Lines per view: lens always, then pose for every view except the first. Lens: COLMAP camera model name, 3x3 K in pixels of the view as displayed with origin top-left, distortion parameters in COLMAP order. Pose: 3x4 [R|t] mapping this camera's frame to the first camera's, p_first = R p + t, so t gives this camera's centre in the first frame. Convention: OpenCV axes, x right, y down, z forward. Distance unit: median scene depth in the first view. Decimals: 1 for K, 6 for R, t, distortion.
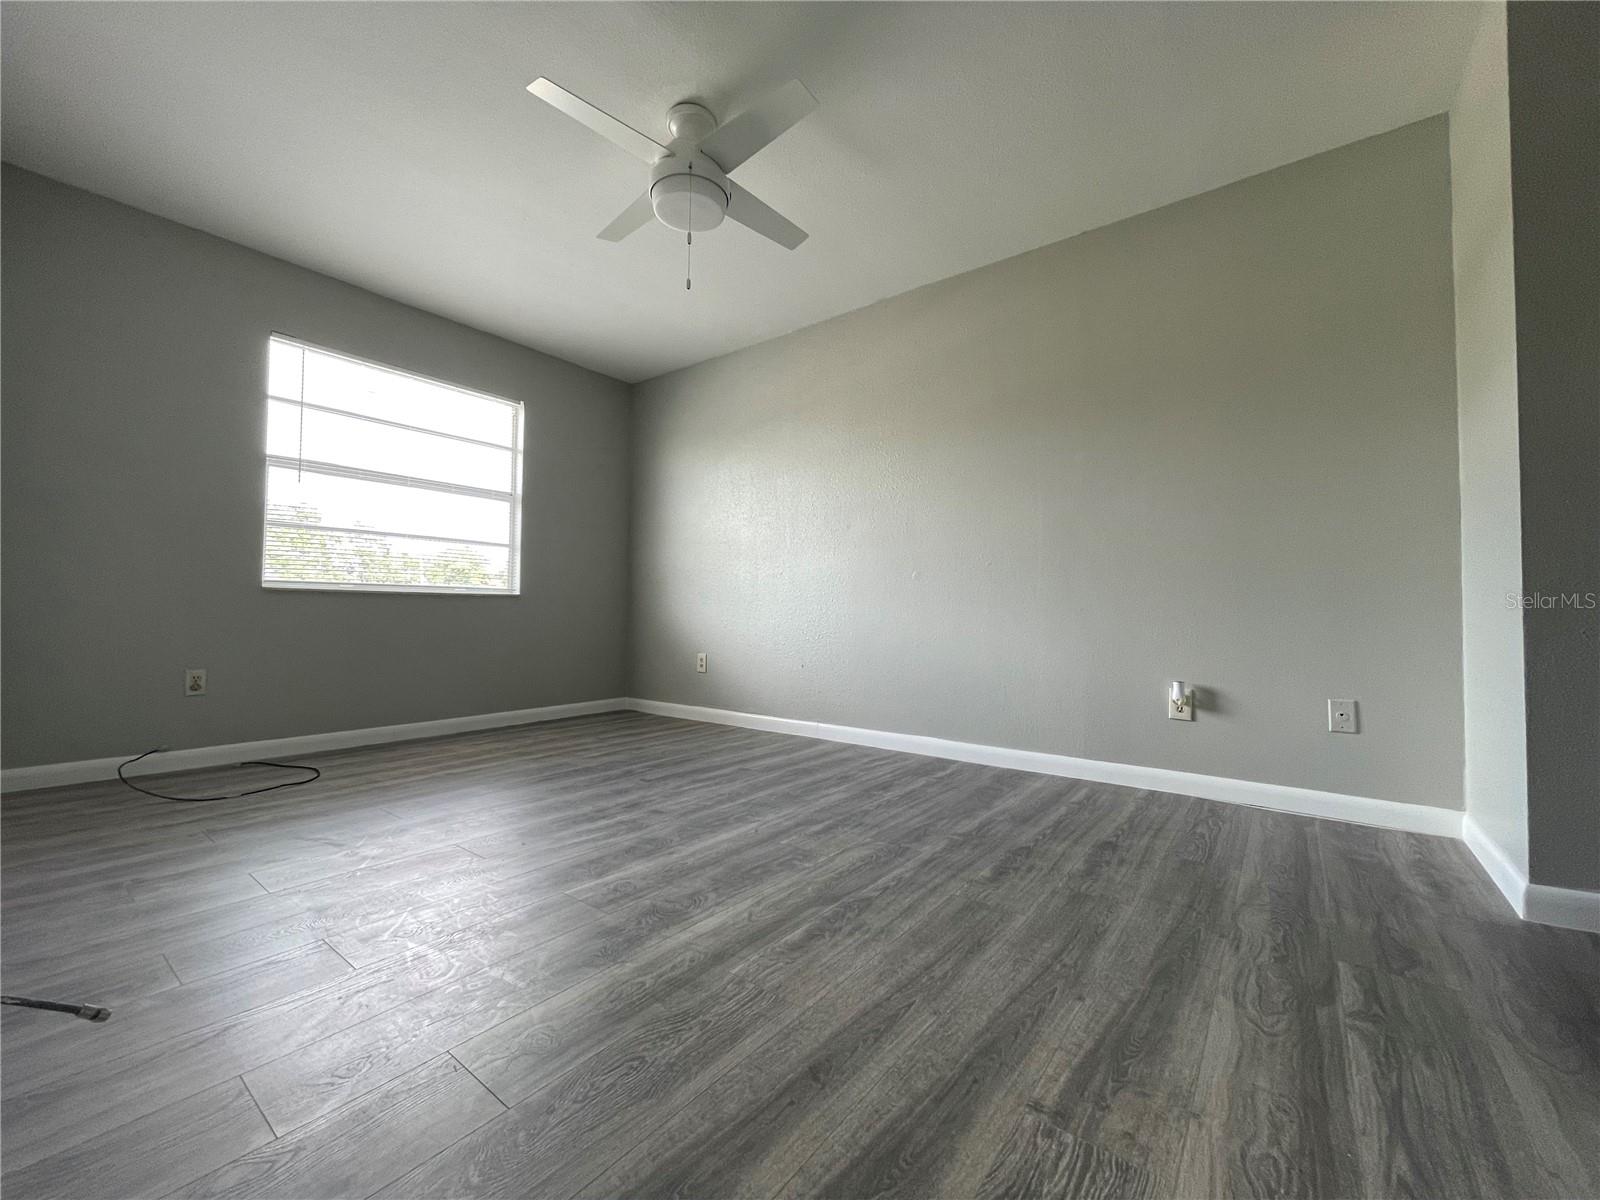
lens RADIAL K [[640.3, 0, 796.0], [0, 640.3, 599.8], [0, 0, 1]] dist [-0.003290, -0.000023]
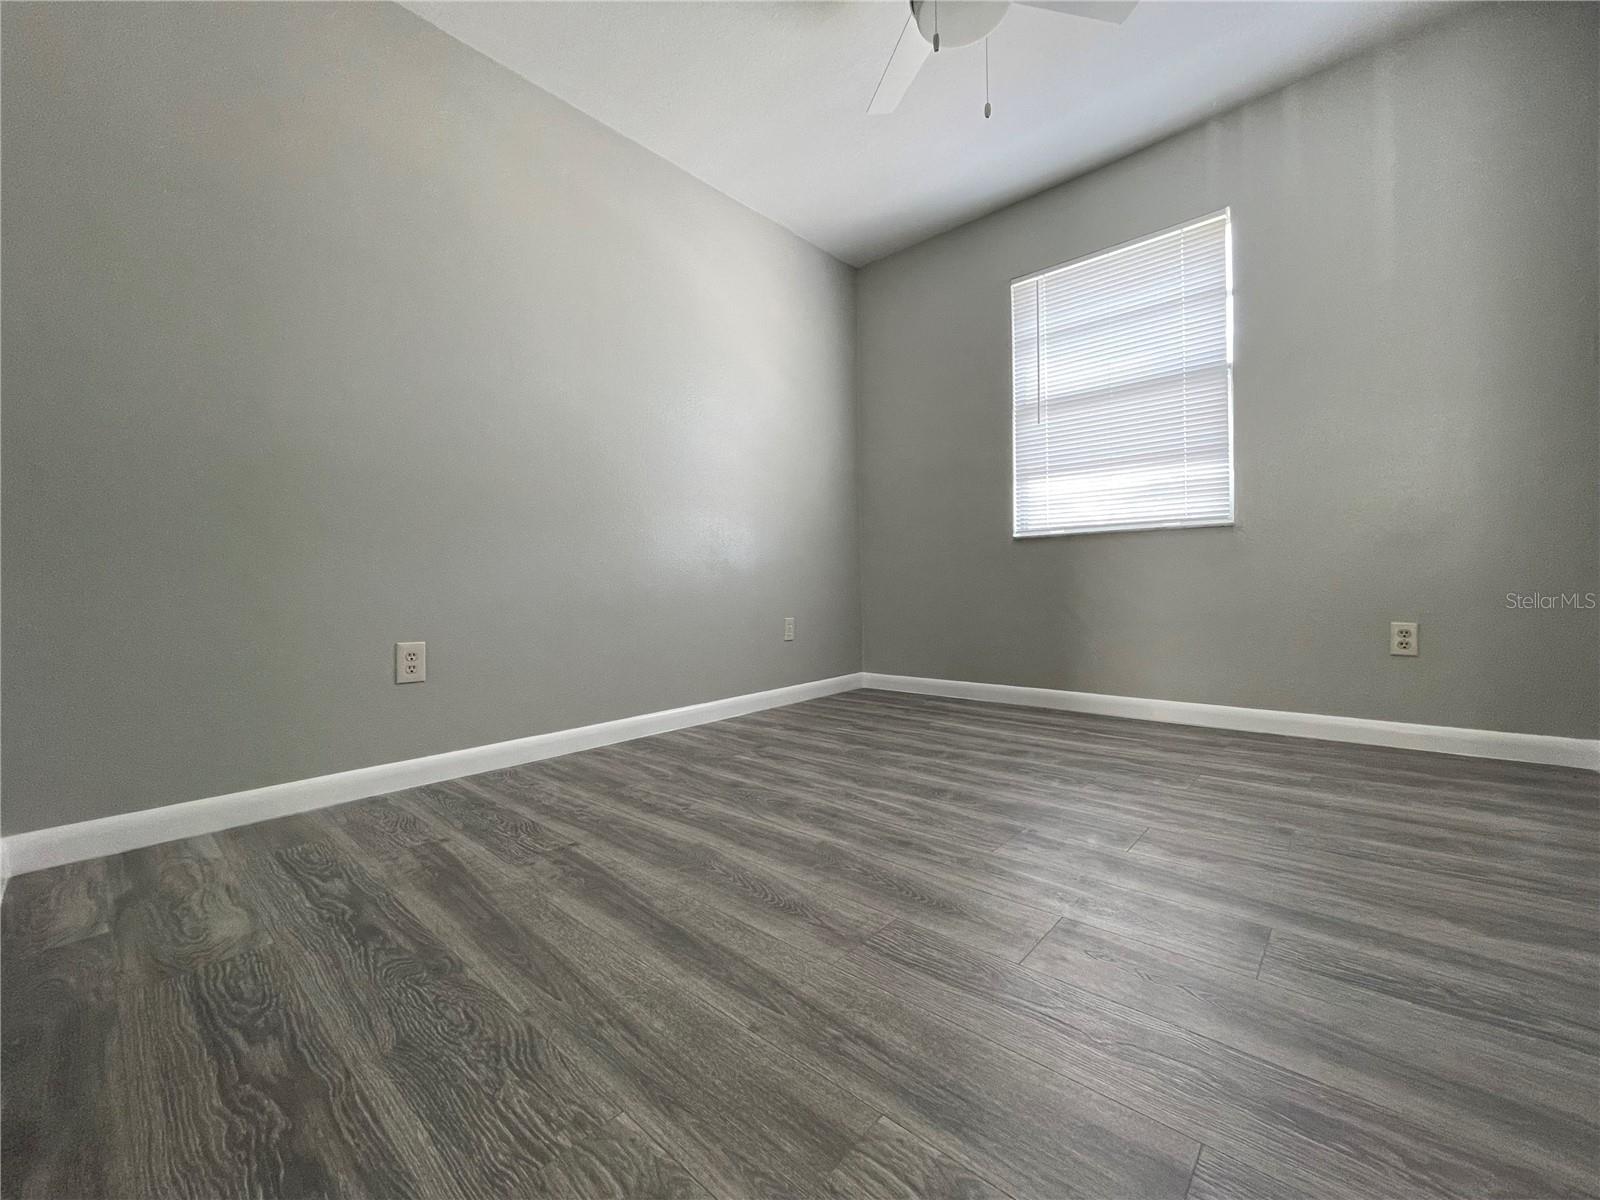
lens RADIAL K [[640.3, 0, 795.9], [0, 640.3, 601.8], [0, 0, 1]] dist [-0.003290, -0.000023]
pose [[-0.061085, 0.022665, -0.997875, 1.263890], [0.039760, 0.999004, 0.020257, 0.167408], [0.997340, -0.038438, -0.061925, 1.442657]]
